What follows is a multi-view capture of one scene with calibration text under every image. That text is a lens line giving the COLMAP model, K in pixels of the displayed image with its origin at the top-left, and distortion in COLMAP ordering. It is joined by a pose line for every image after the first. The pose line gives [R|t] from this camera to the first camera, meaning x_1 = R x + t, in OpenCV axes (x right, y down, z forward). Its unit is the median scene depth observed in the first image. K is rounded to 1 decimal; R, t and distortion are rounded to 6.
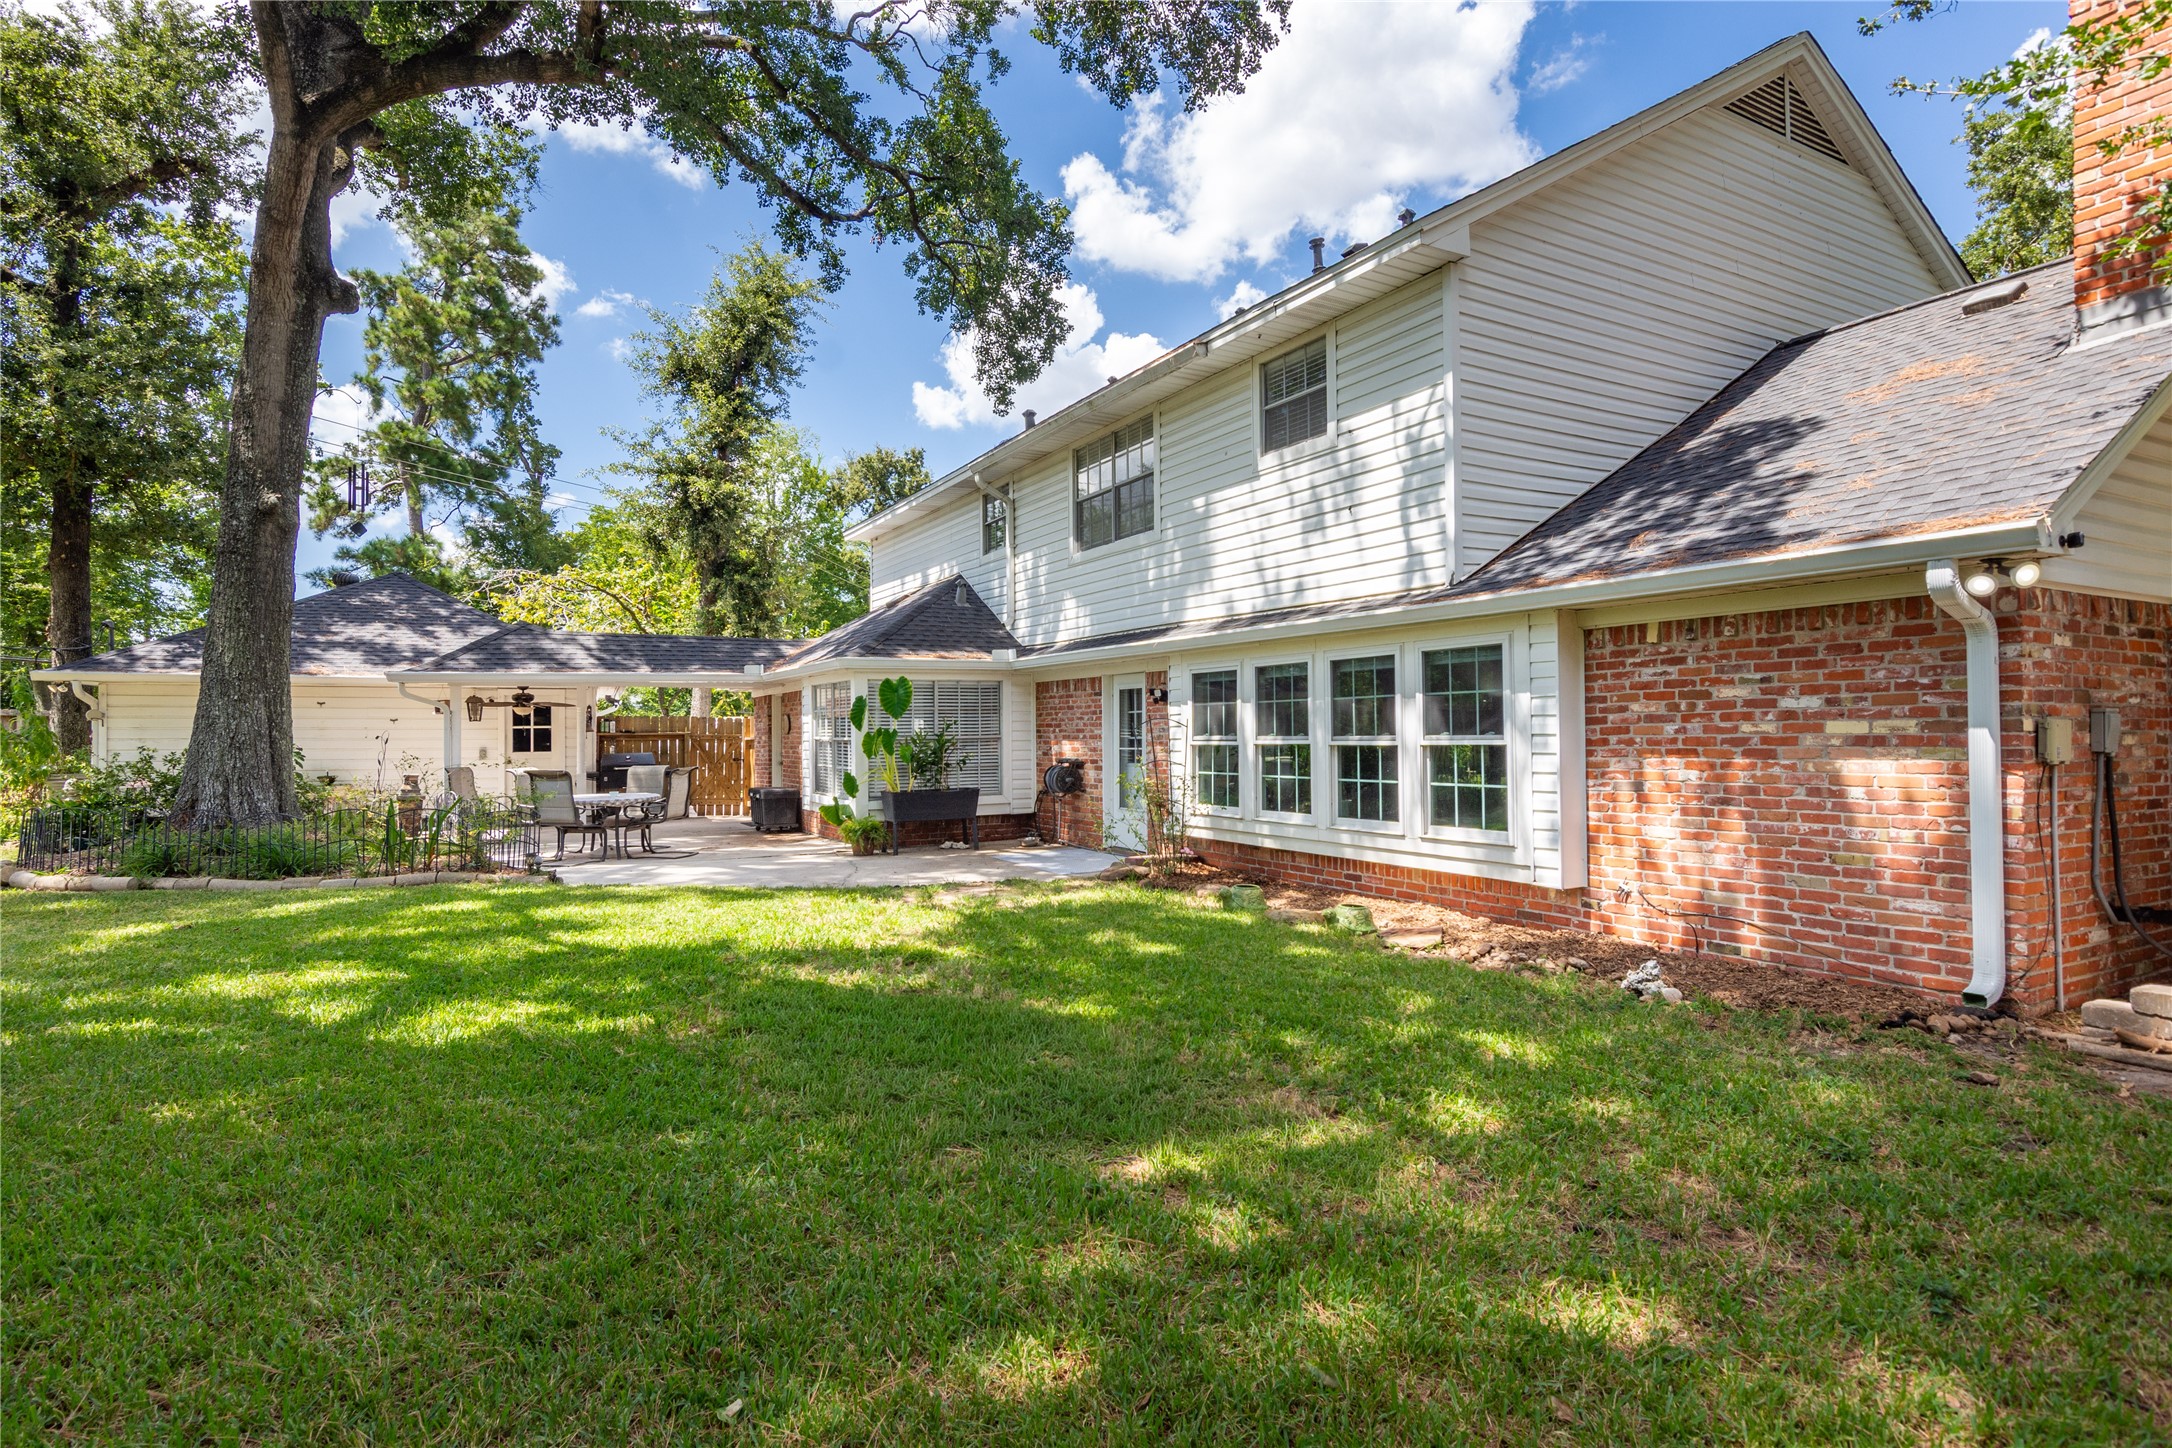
lens RADIAL K [[1068.7, 0, 1086.0], [0, 1068.7, 724.0], [0, 0, 1]] dist [-0.002168, -0.000159]
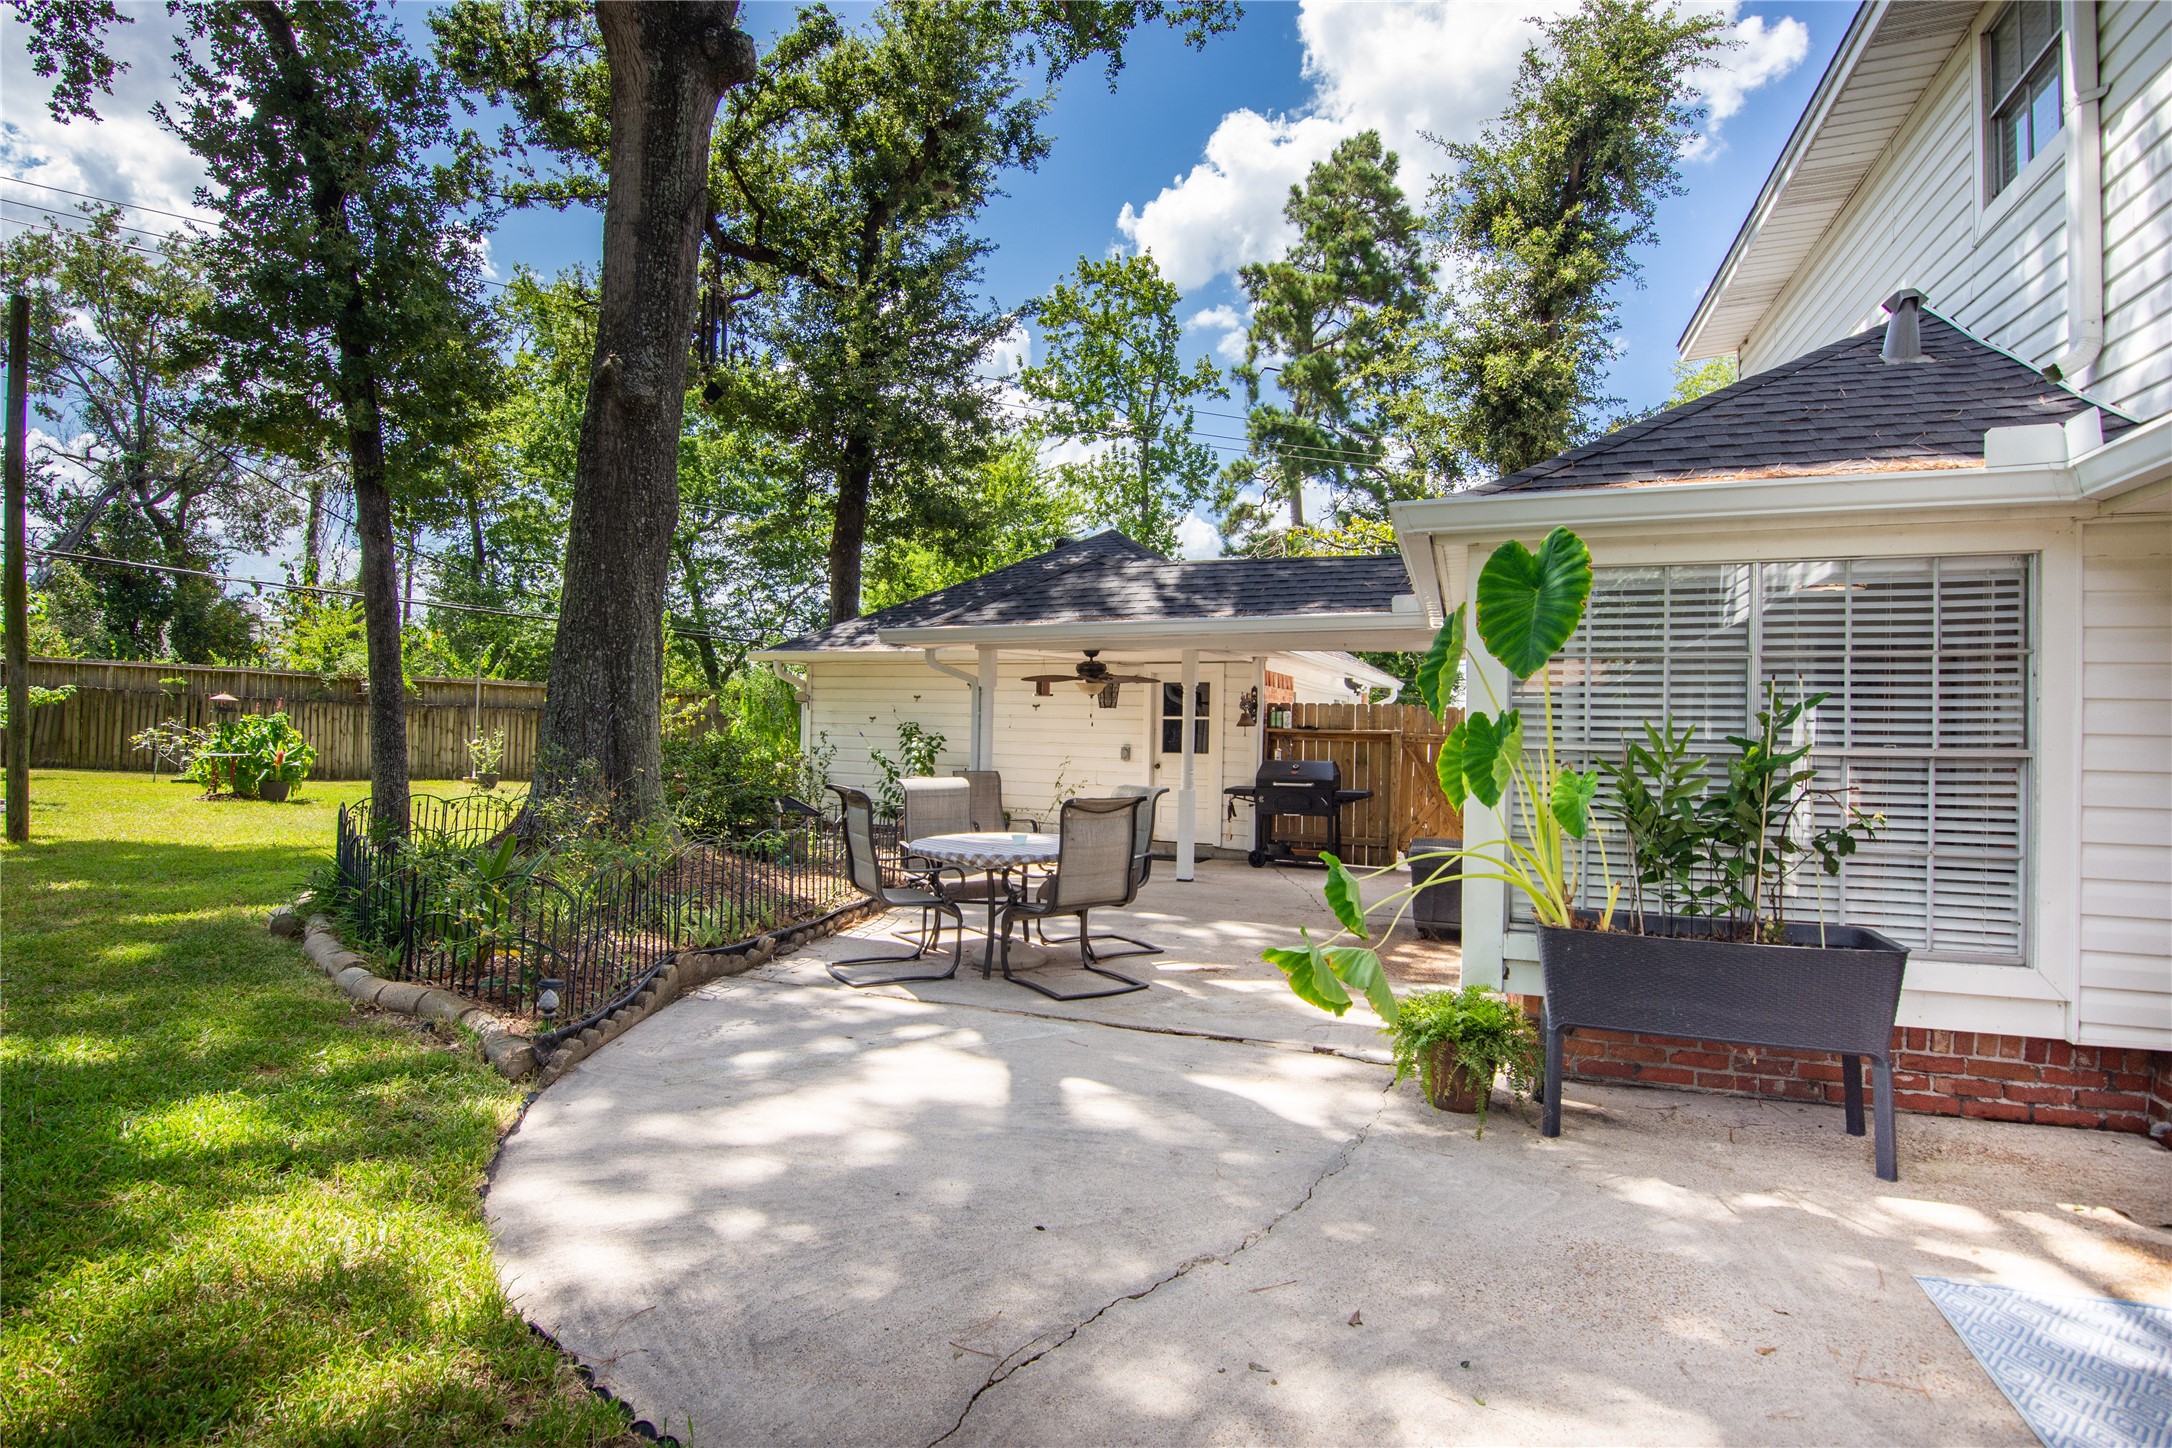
lens RADIAL K [[1082.2, 0, 1086.0], [0, 1082.2, 724.0], [0, 0, 1]] dist [-0.001269, -0.009909]
pose [[0.658493, 0.018585, -0.752357, -0.023899], [-0.024802, 0.999688, 0.002987, 0.006793], [0.752178, 0.016693, 0.658749, 0.476935]]
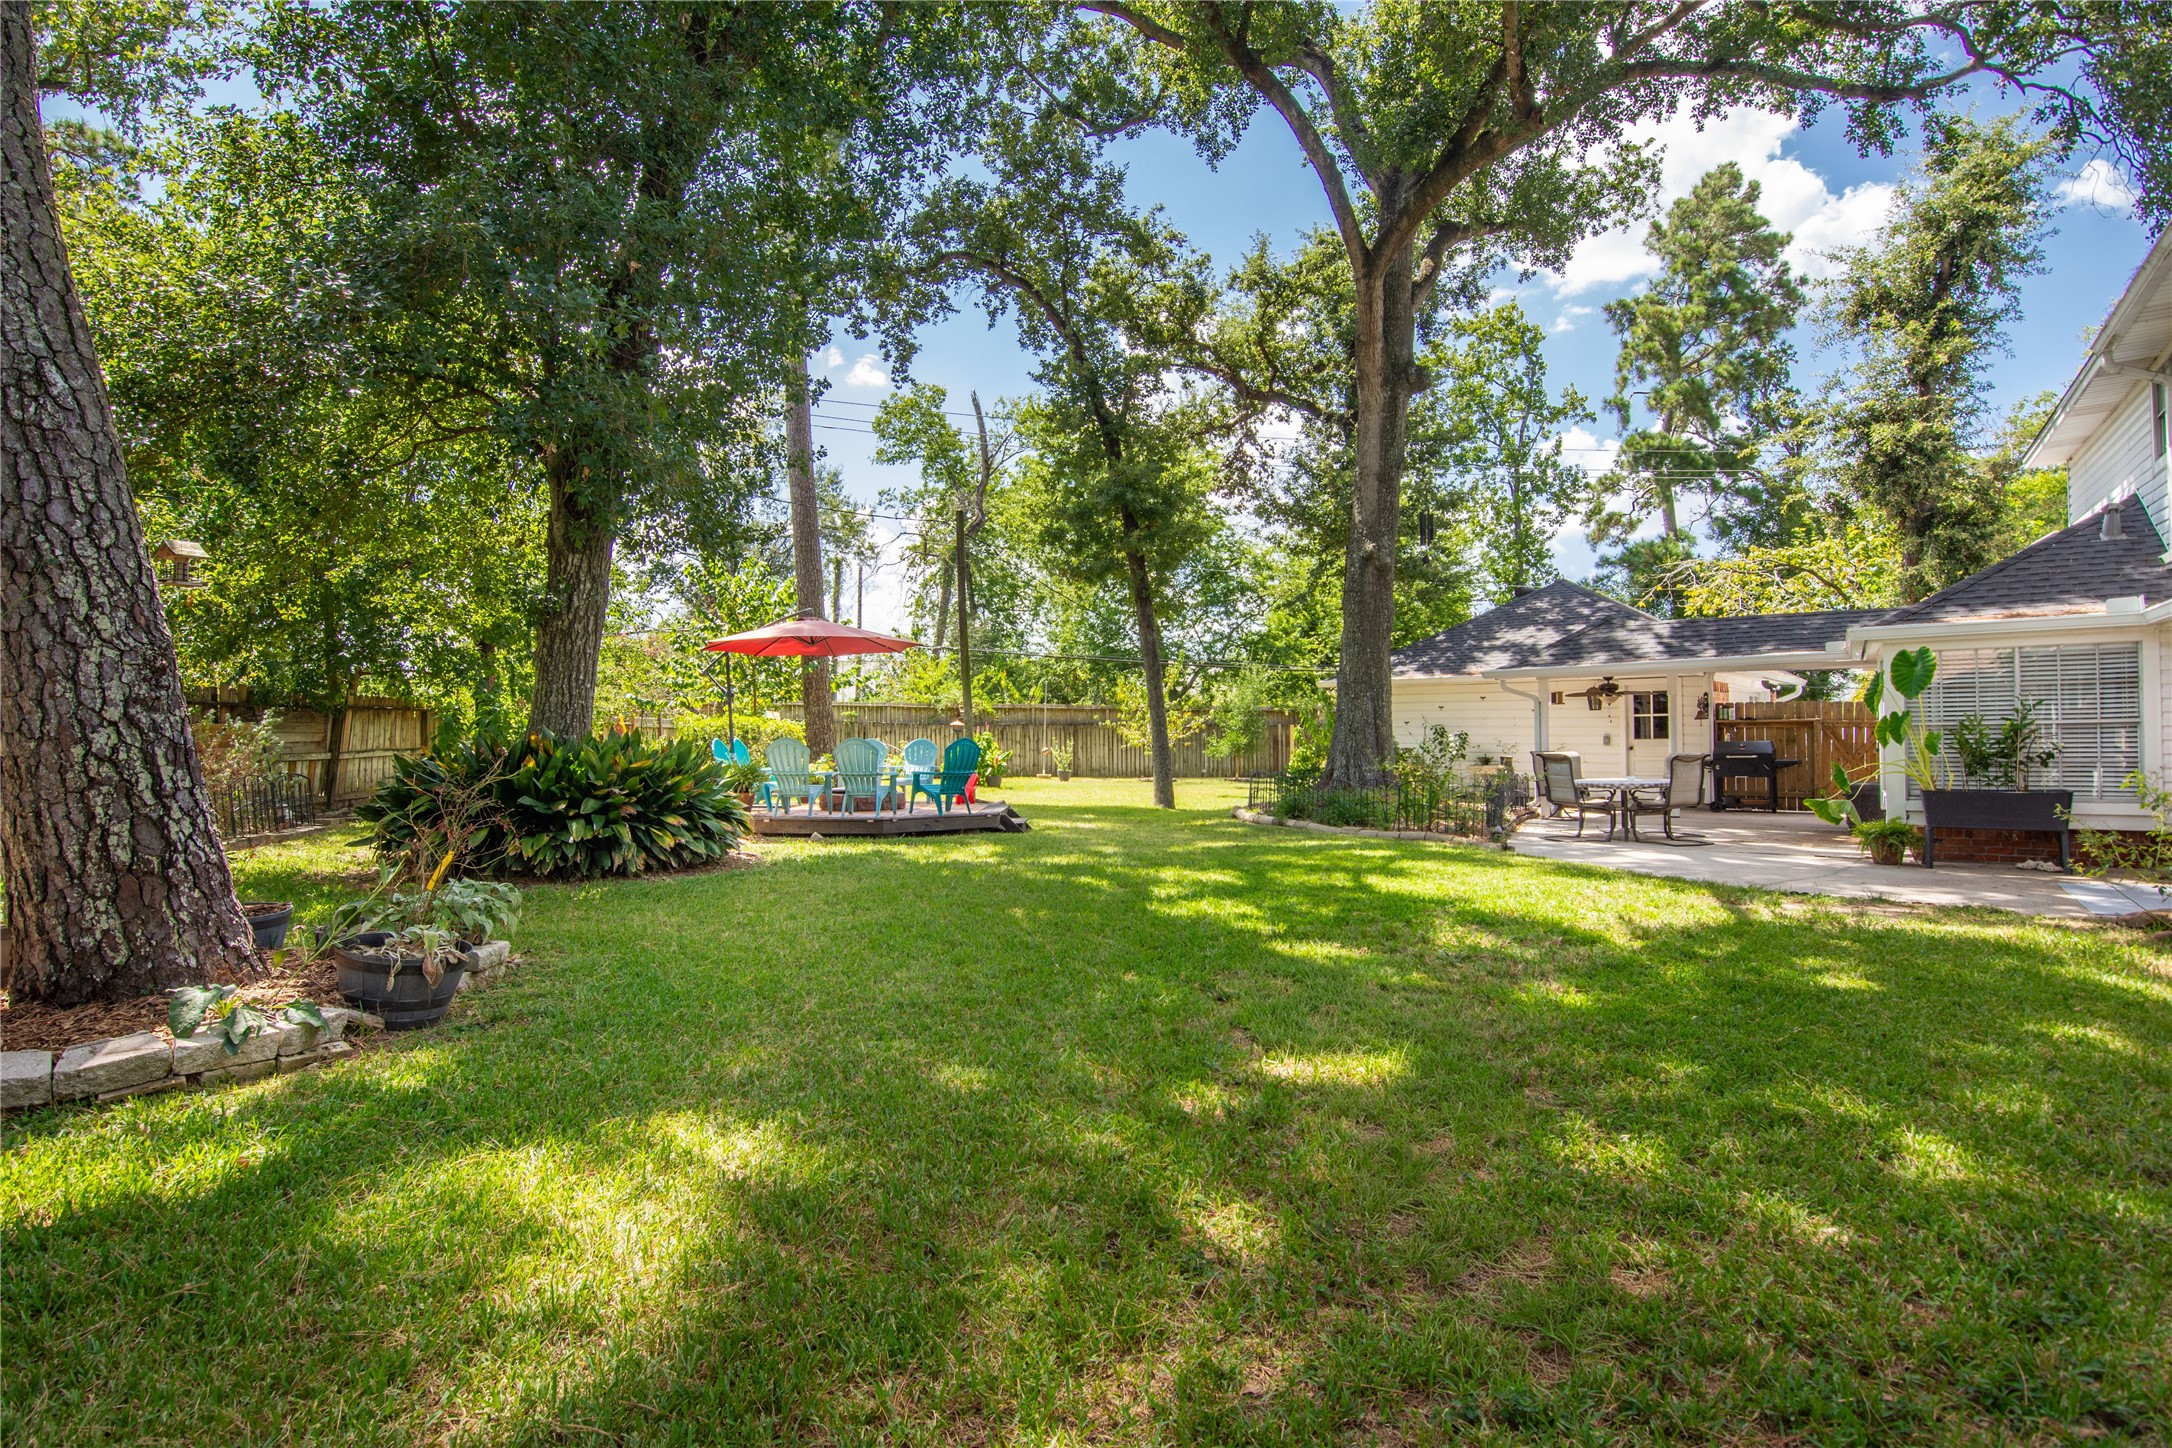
lens RADIAL K [[1082.2, 0, 1086.0], [0, 1082.2, 724.0], [0, 0, 1]] dist [-0.001269, -0.009909]
pose [[0.428602, -0.003802, -0.903486, 0.195052], [0.012303, 0.999923, 0.001629, 0.003506], [0.903410, -0.011813, 0.428615, 0.053274]]
